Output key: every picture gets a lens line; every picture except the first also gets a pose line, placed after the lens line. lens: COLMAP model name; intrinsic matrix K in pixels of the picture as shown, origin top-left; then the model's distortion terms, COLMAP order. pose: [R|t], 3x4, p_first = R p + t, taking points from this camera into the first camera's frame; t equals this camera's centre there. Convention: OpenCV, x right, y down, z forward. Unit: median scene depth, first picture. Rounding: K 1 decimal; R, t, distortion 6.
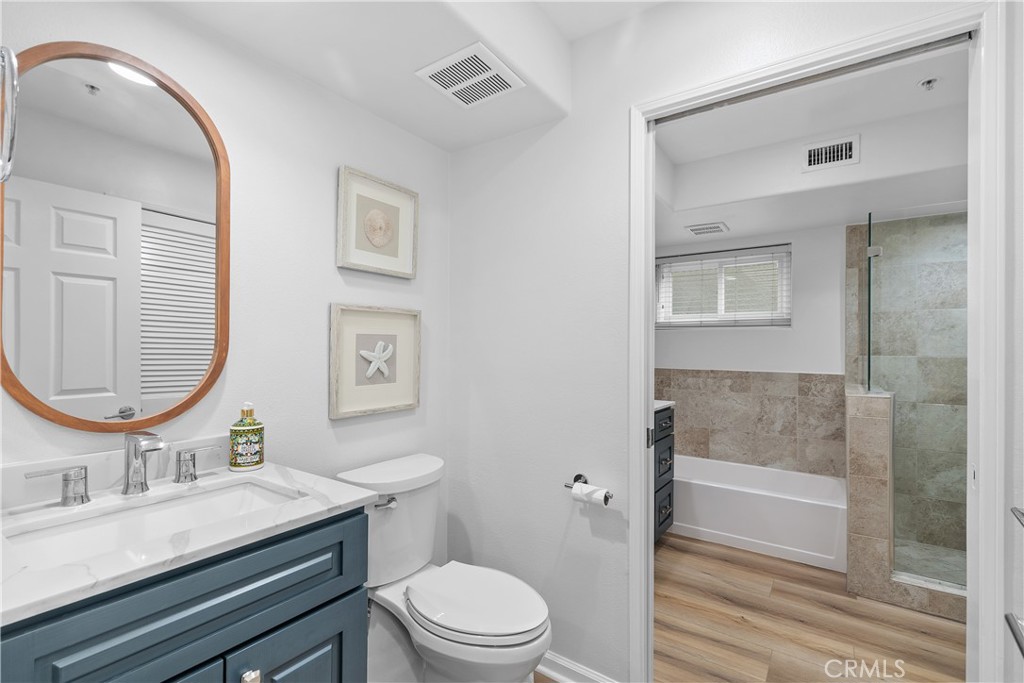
lens RADIAL K [[467.5, 0, 509.5], [0, 467.5, 344.6], [0, 0, 1]] dist [0.005874, -0.001923]
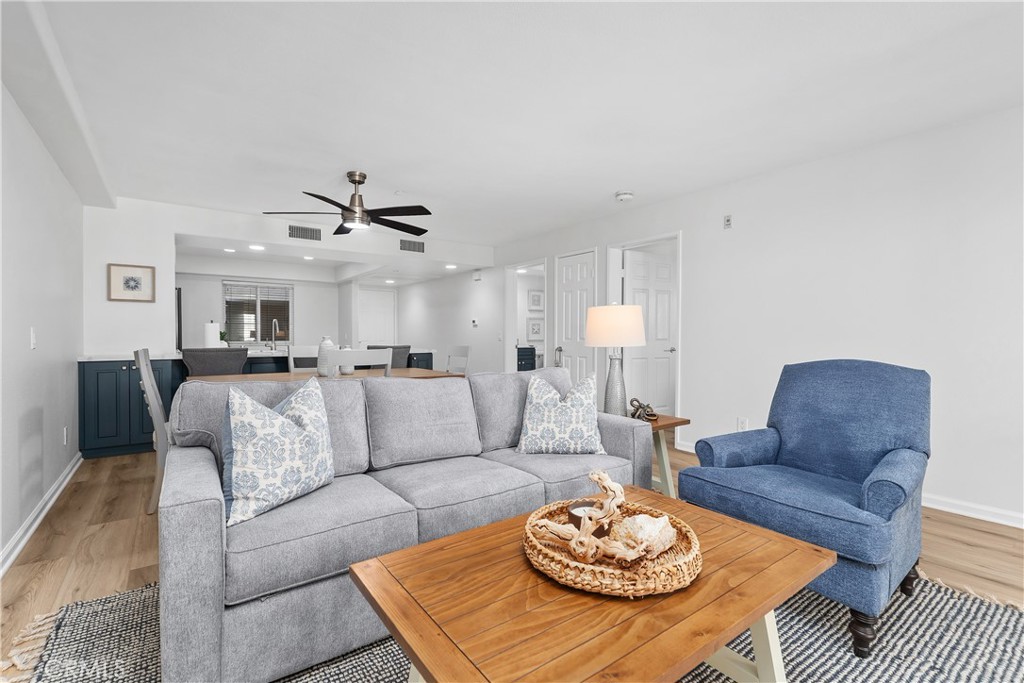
lens RADIAL K [[467.5, 0, 512.4], [0, 467.5, 339.0], [0, 0, 1]] dist [0.005874, -0.001923]
pose [[0.946025, -0.001078, -0.324093, 0.993415], [0.006522, 0.999855, 0.015712, 0.056478], [0.324029, -0.016978, 0.945895, -3.453221]]
